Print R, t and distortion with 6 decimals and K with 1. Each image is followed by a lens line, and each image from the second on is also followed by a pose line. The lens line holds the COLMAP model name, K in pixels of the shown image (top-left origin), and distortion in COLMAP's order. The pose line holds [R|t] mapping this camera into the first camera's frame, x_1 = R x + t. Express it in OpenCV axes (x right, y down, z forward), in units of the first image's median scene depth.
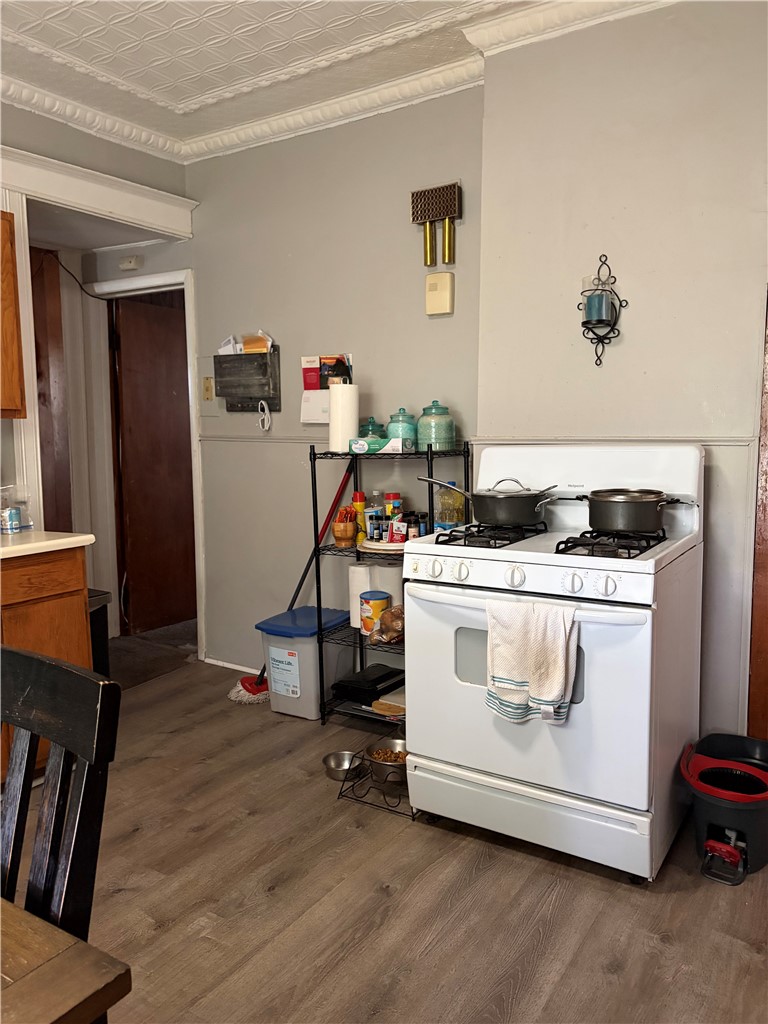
lens RADIAL K [[788.8, 0, 384.0], [0, 788.8, 512.0], [0, 0, 1]] dist [-0.000106, 0.002604]
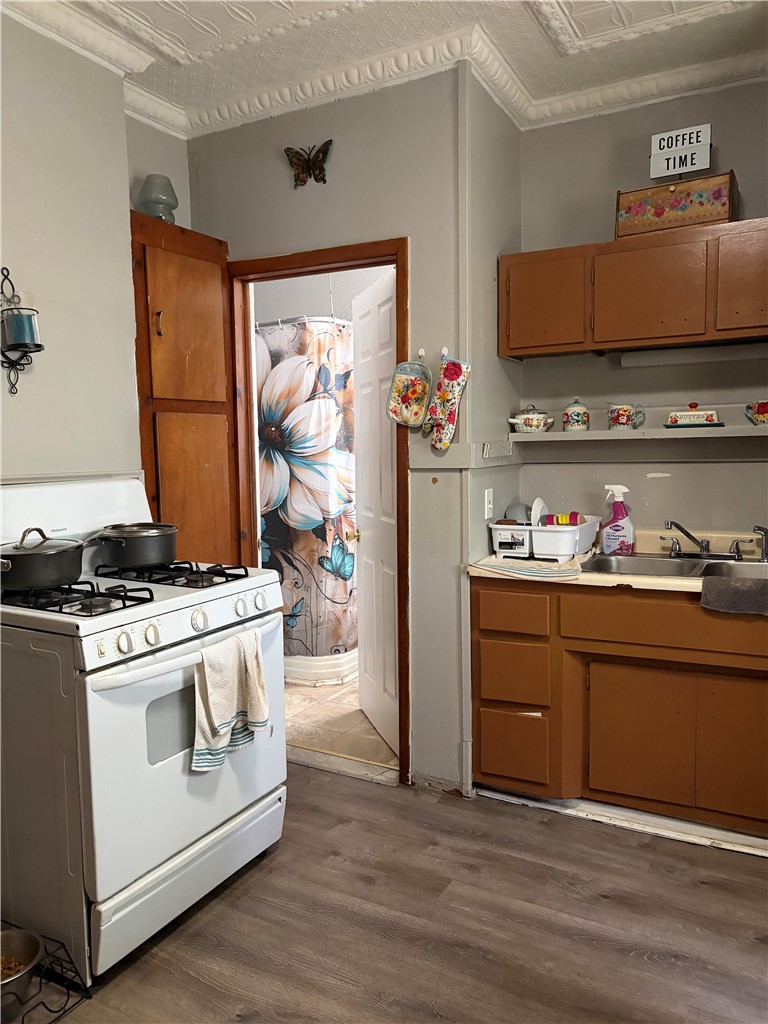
lens RADIAL K [[788.8, 0, 384.0], [0, 788.8, 512.0], [0, 0, 1]] dist [-0.000106, 0.002604]
pose [[-0.087003, -0.076657, 0.993254, -0.708637], [0.121957, 0.988716, 0.086989, -0.092045], [-0.988715, 0.128703, -0.076673, 0.754271]]
